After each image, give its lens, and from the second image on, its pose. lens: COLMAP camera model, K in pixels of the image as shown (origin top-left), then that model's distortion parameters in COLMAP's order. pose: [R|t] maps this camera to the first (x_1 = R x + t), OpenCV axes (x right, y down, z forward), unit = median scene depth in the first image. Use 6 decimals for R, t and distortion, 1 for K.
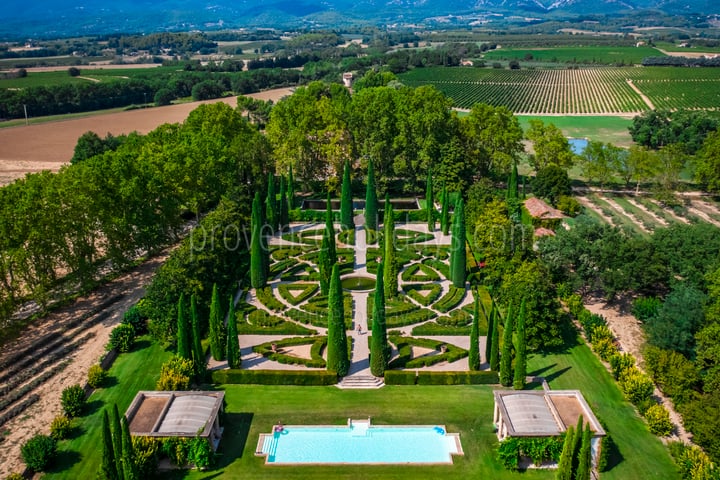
lens RADIAL K [[663.2, 0, 360.0], [0, 663.2, 240.0], [0, 0, 1]] dist [-0.004861, -0.006985]
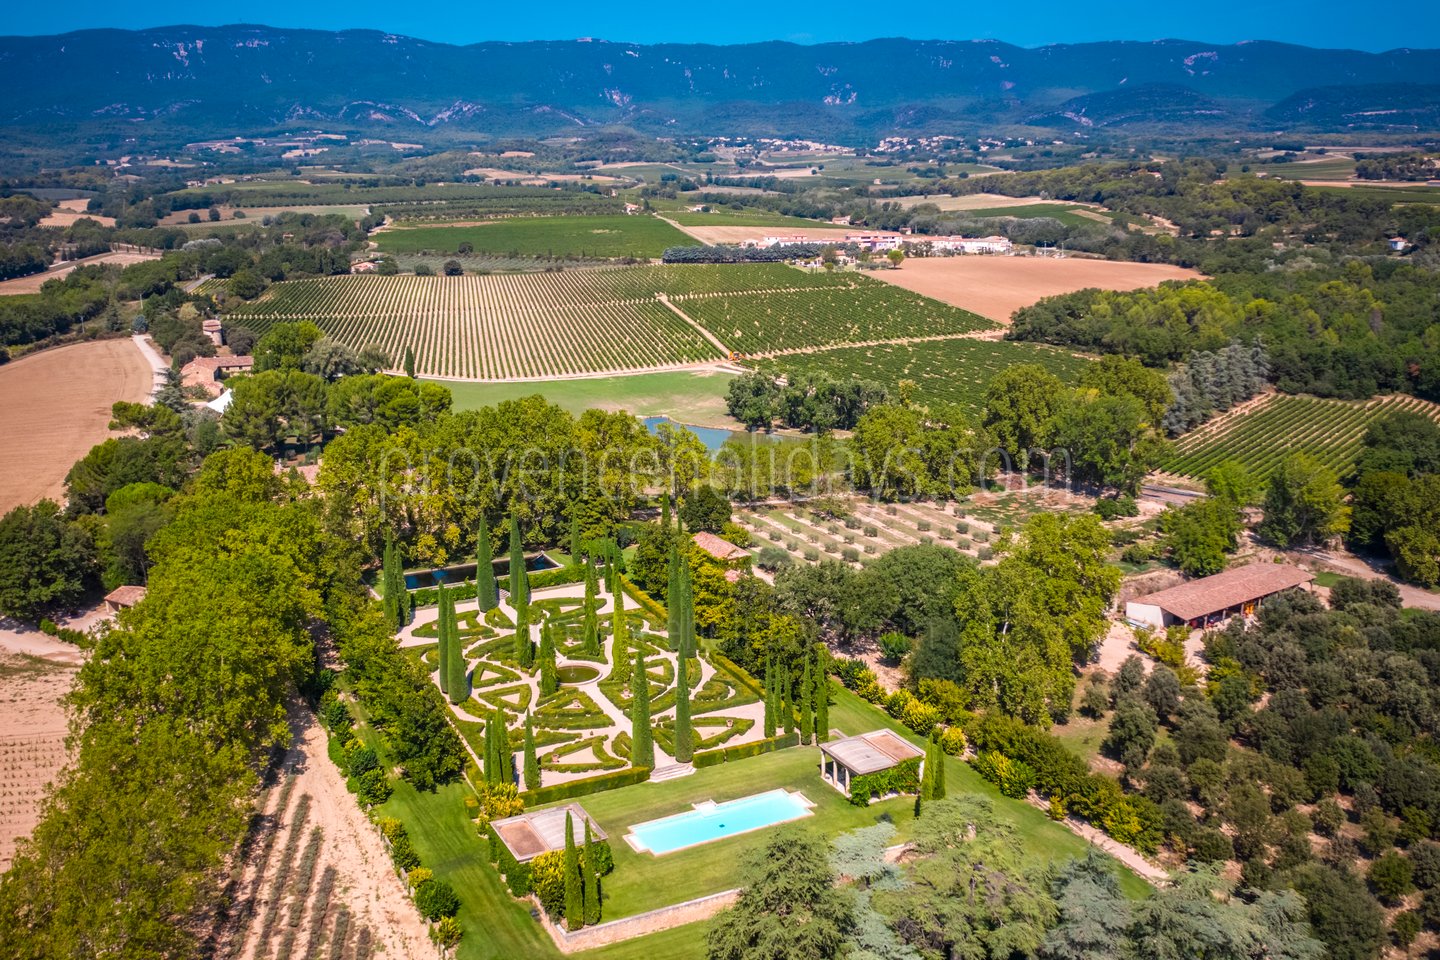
lens RADIAL K [[1326.4, 0, 720.0], [0, 1326.4, 480.0], [0, 0, 1]] dist [-0.004861, -0.006985]
pose [[0.890107, -0.109243, 0.442466, -0.117229], [0.140419, 0.989355, -0.038211, -0.017998], [-0.433581, 0.096143, 0.895971, -0.120338]]
